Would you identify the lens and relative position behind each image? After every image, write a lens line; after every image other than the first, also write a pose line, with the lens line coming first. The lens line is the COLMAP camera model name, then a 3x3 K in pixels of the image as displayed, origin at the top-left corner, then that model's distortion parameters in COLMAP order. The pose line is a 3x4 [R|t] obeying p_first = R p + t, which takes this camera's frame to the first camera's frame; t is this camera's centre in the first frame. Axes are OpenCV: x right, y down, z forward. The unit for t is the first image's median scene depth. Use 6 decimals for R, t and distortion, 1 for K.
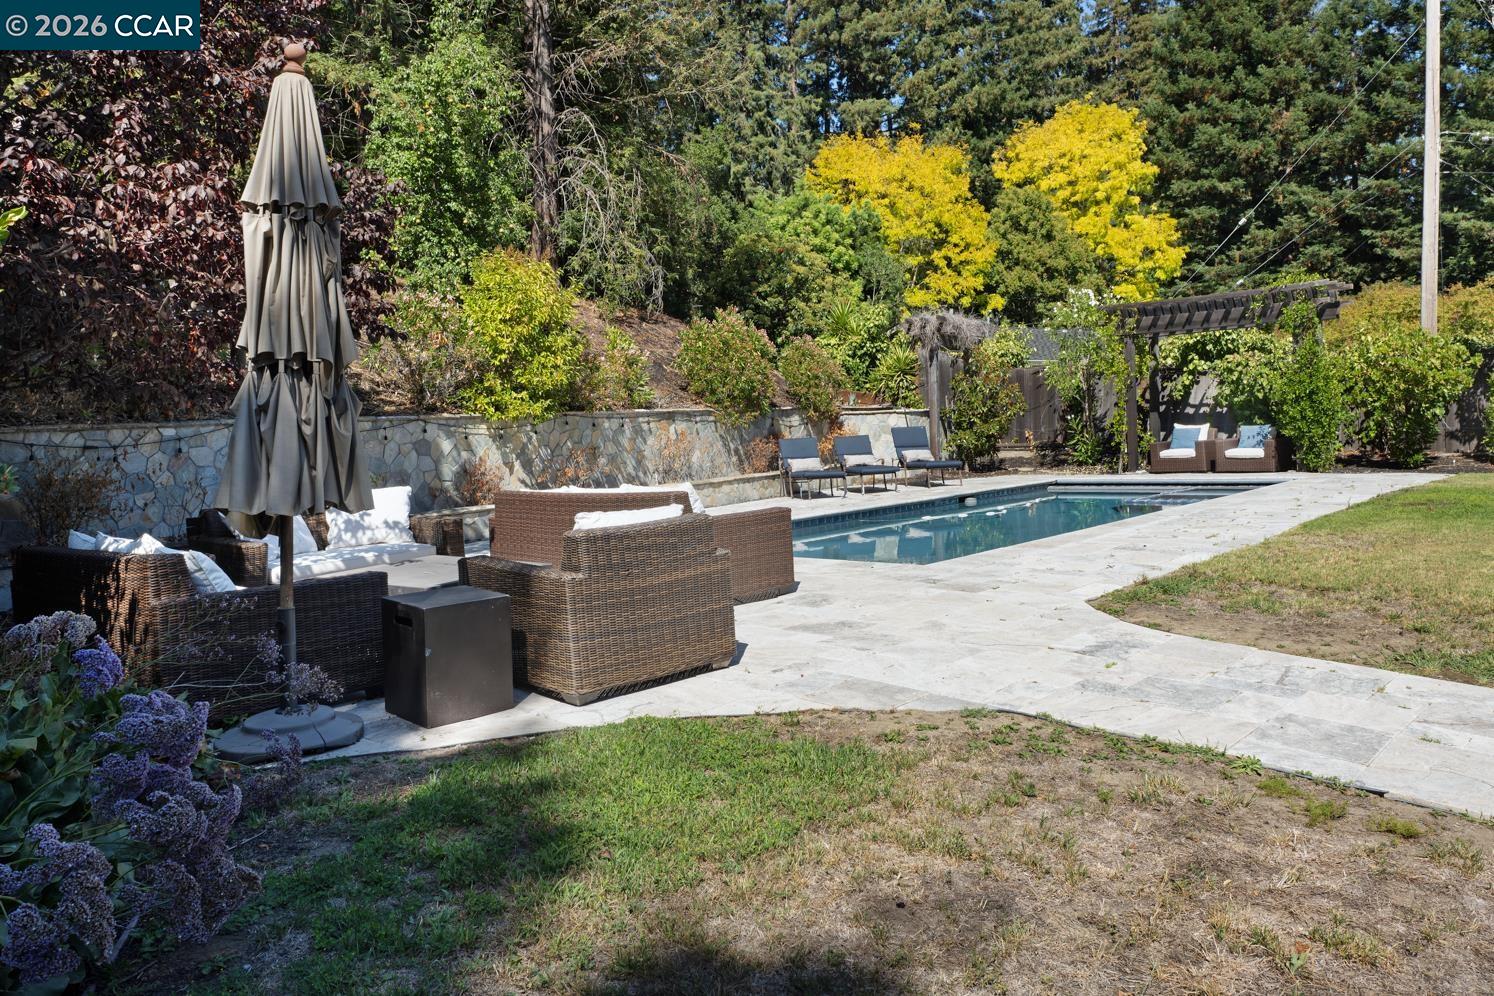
lens RADIAL K [[1187.1, 0, 747.0], [0, 1187.1, 498.0], [0, 0, 1]] dist [-0.004373, -0.006315]
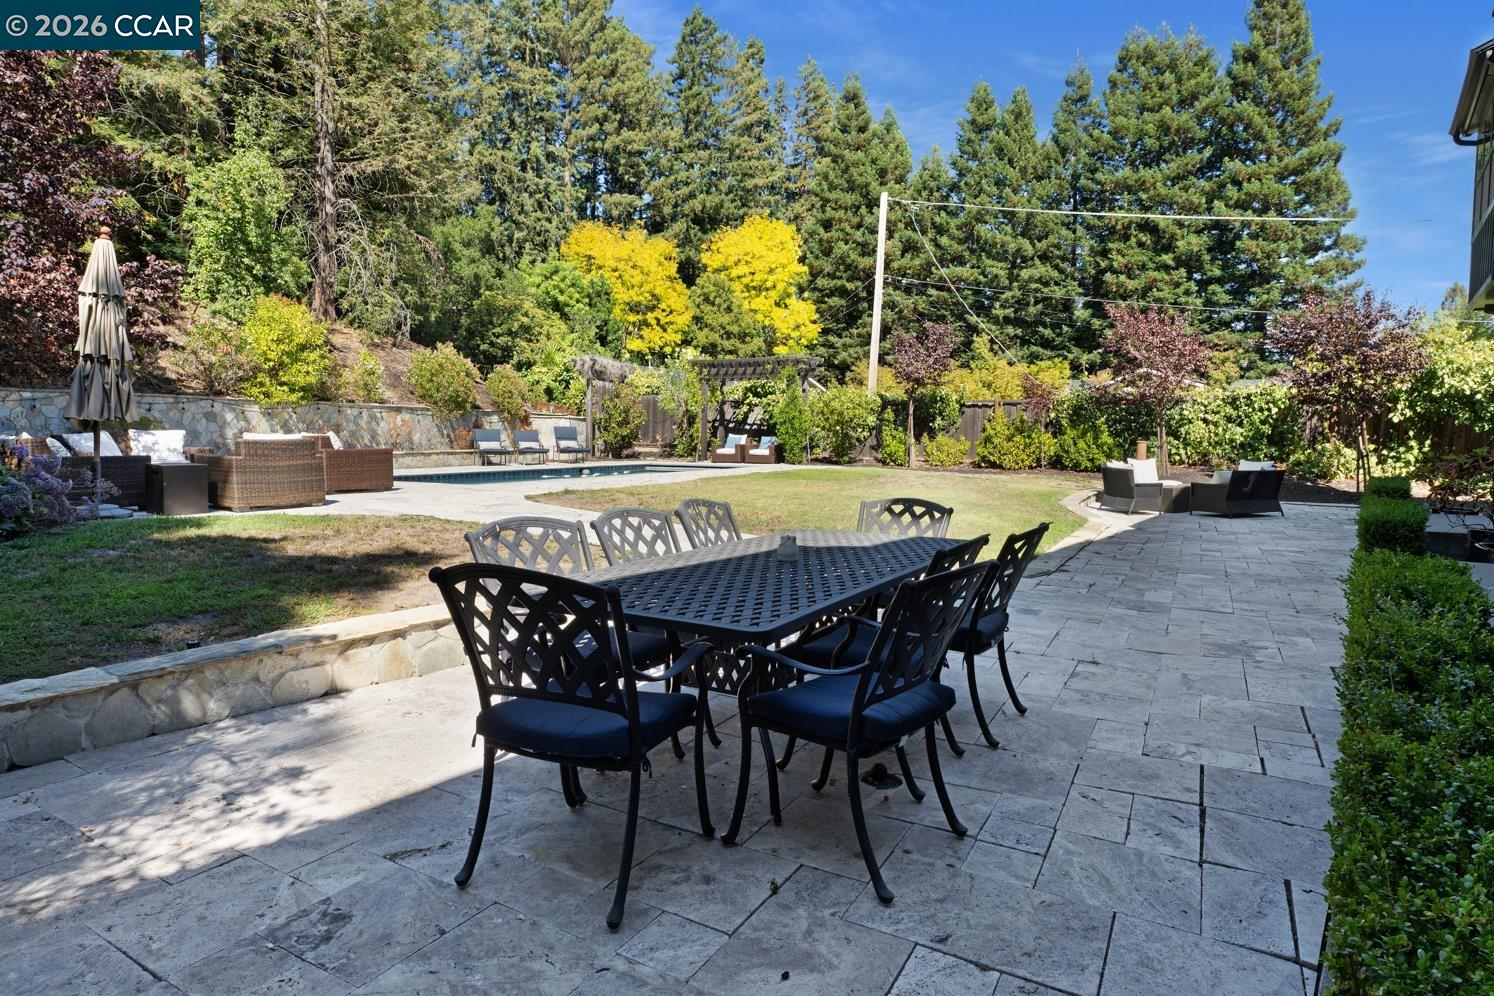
lens RADIAL K [[911.8, 0, 794.5], [0, 911.8, 518.8], [0, 0, 1]] dist [-0.000176, -0.005725]
pose [[0.965070, 0.031337, 0.260113, 0.082813], [-0.037788, 0.999089, 0.019839, 0.019829], [-0.259254, -0.028975, 0.965374, -0.190116]]
